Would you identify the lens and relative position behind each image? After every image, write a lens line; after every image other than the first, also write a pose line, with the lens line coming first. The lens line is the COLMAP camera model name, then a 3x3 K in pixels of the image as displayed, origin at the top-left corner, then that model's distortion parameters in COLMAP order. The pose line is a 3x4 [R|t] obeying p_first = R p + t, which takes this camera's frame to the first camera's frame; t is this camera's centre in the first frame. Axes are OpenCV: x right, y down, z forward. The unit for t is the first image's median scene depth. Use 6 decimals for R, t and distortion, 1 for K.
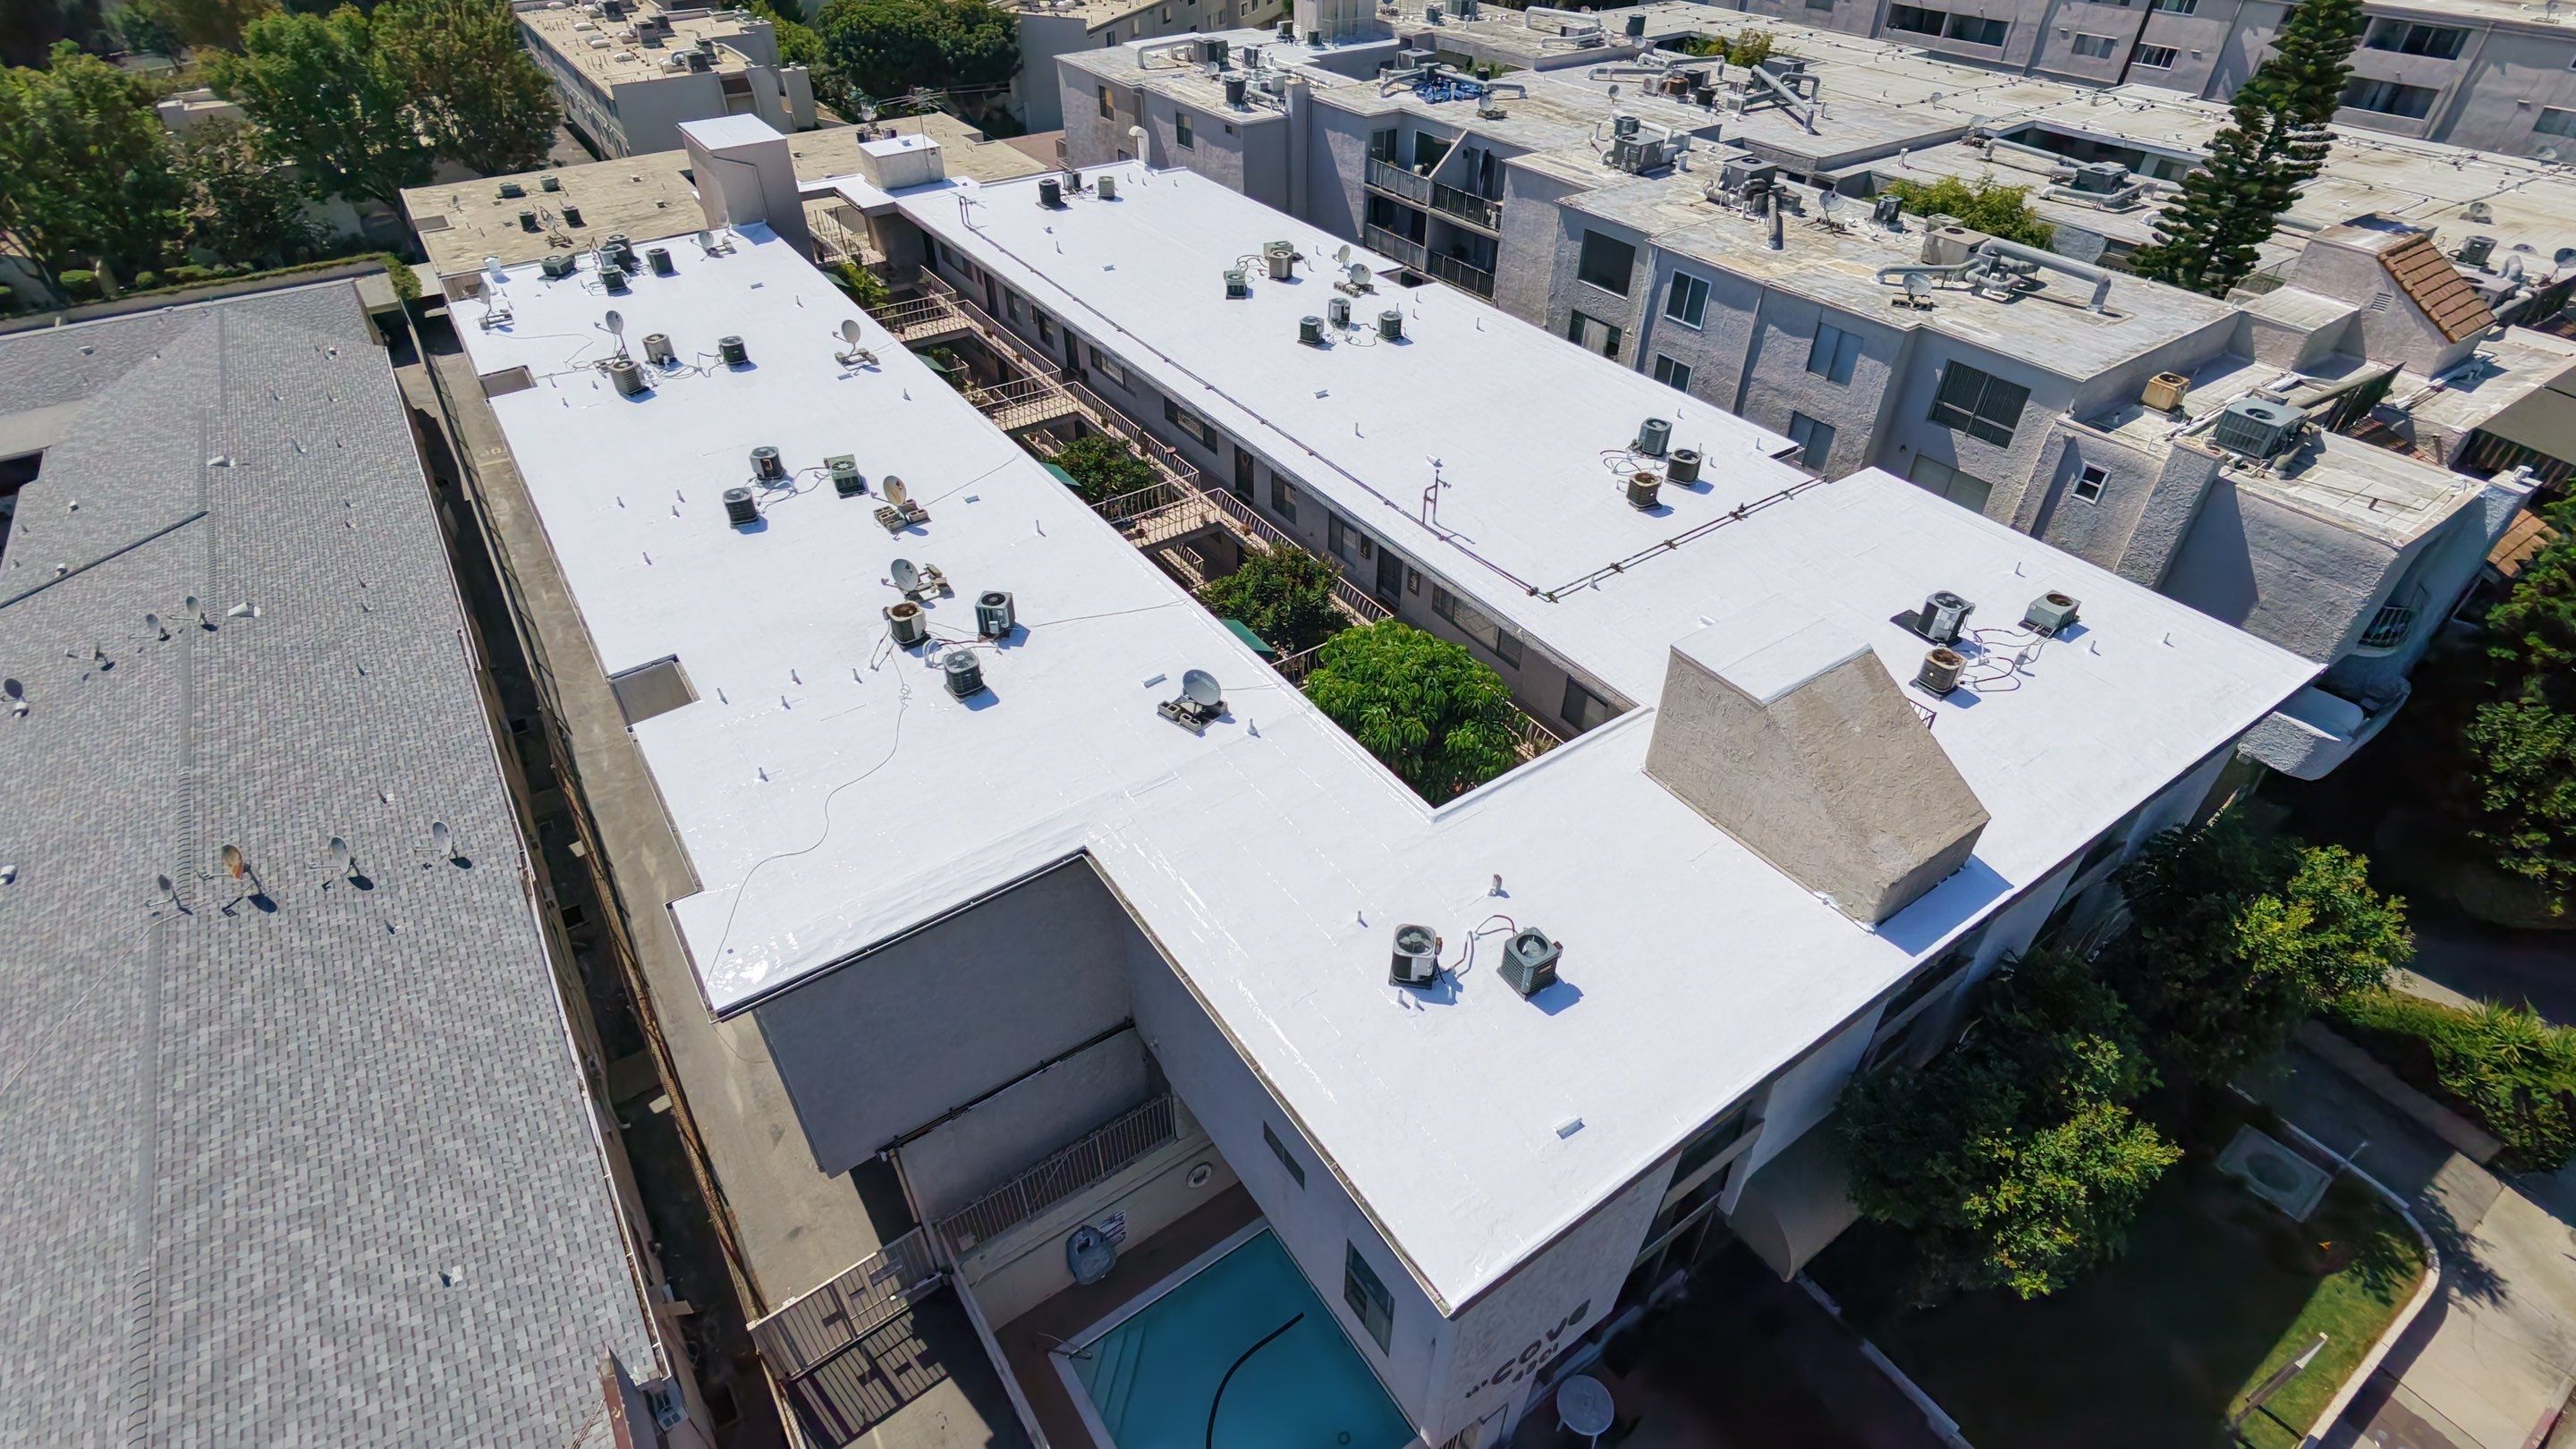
lens RADIAL K [[1236.3, 0, 1288.0], [0, 1236.3, 724.5], [0, 0, 1]] dist [0.001982, 0.000028]
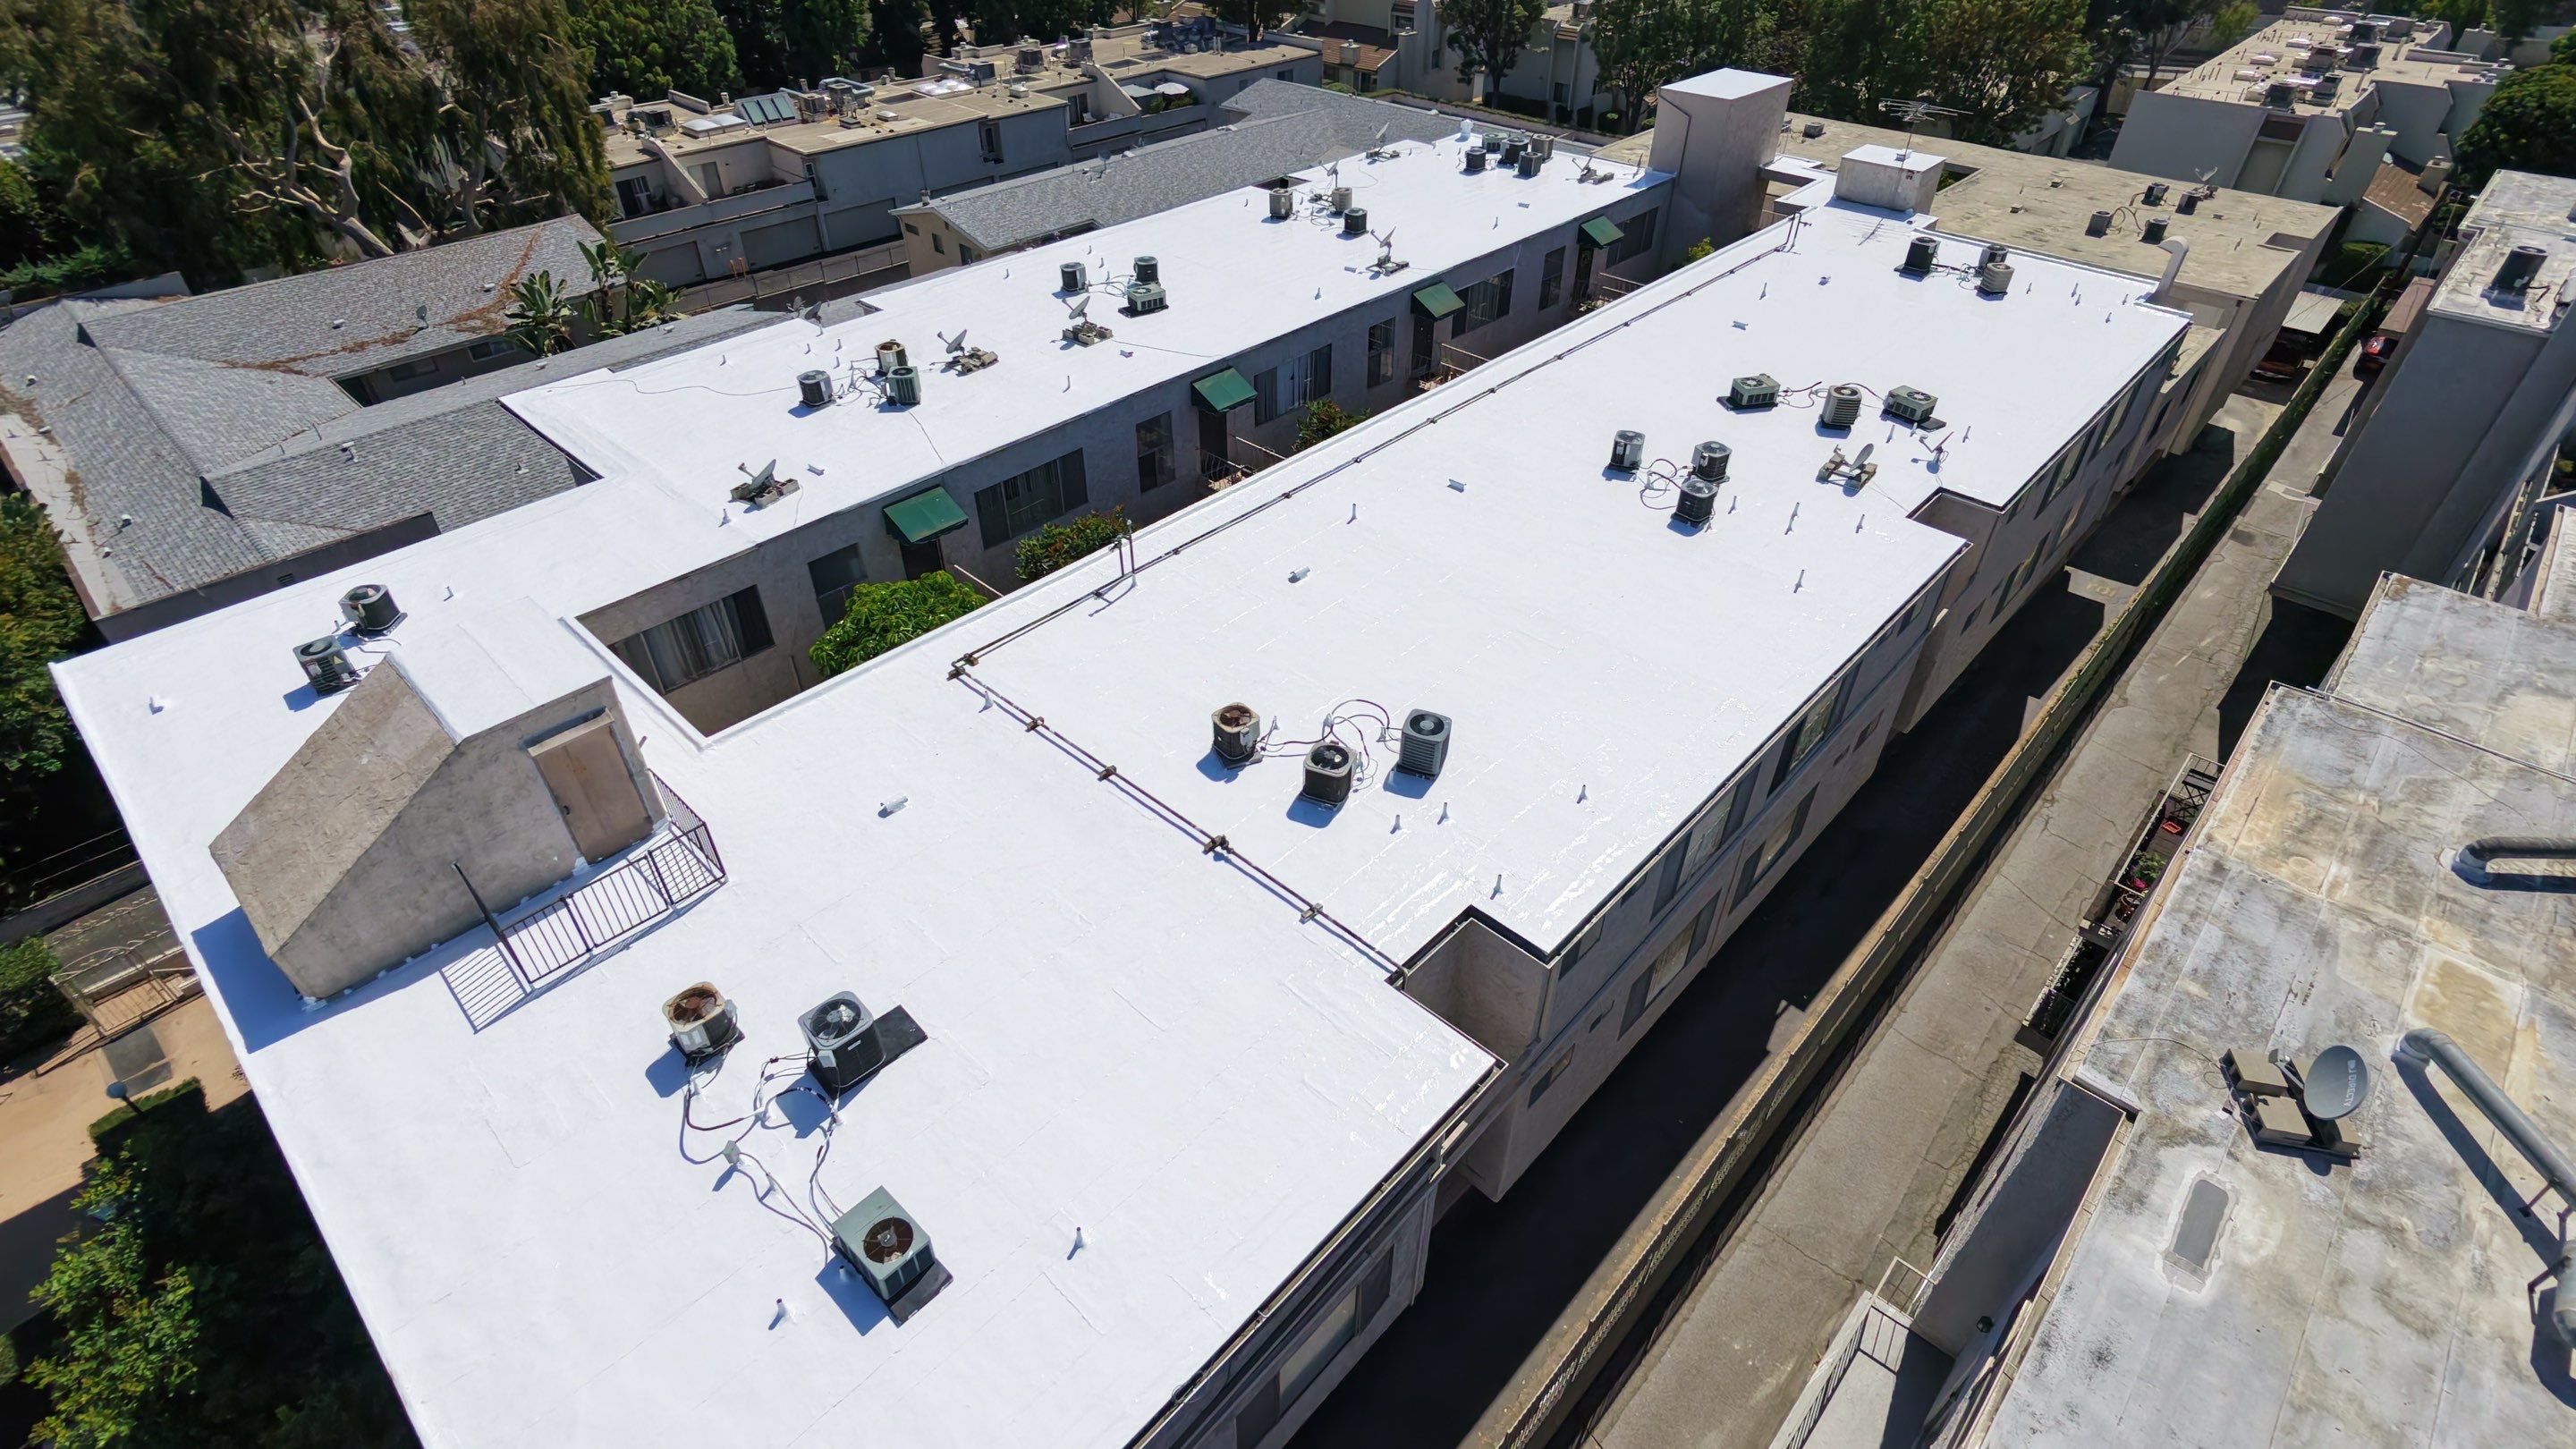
lens RADIAL K [[1250.6, 0, 1288.0], [0, 1250.6, 724.5], [0, 0, 1]] dist [-0.006259, -0.000863]
pose [[0.207743, 0.609853, -0.764802, 0.658248], [-0.615173, 0.689342, 0.382583, -0.383318], [0.760530, 0.391007, 0.518371, 0.562673]]
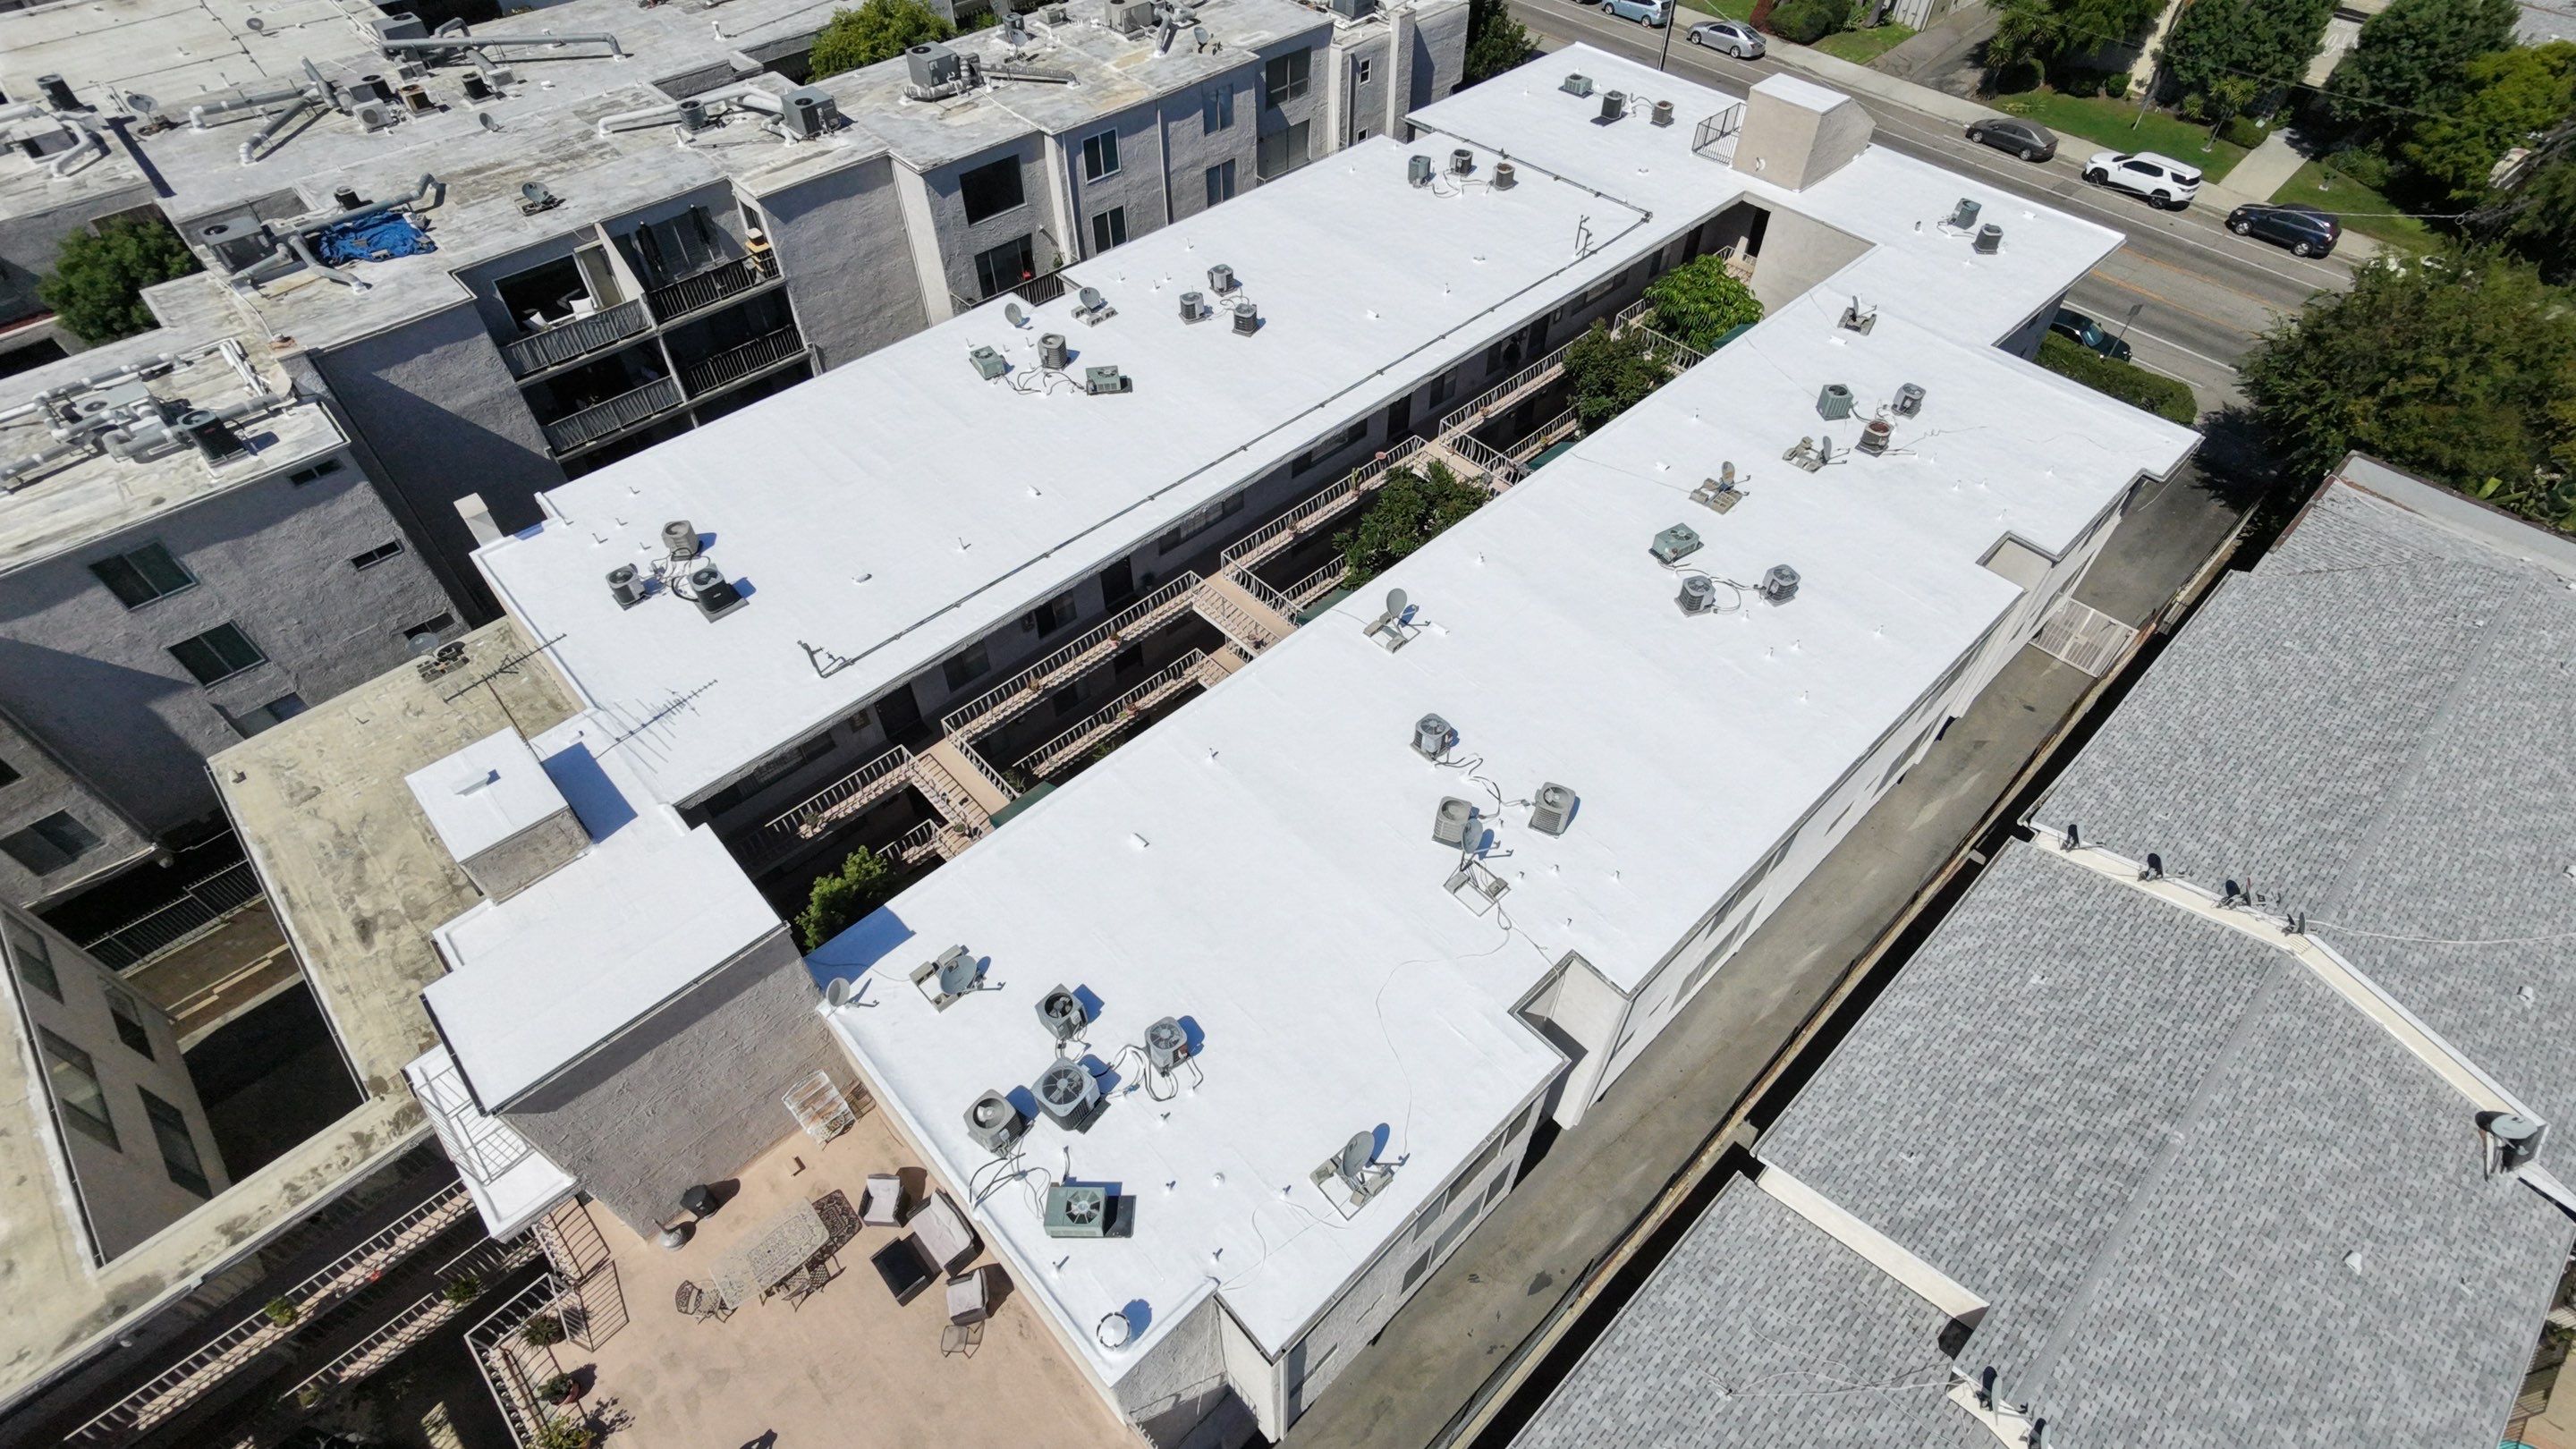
lens RADIAL K [[1250.6, 0, 1288.0], [0, 1250.6, 724.5], [0, 0, 1]] dist [-0.006259, -0.000863]
pose [[-0.153110, -0.740284, 0.654627, -0.916343], [0.619546, 0.444176, 0.647201, -0.834440], [-0.769883, 0.504665, 0.390632, 0.786495]]
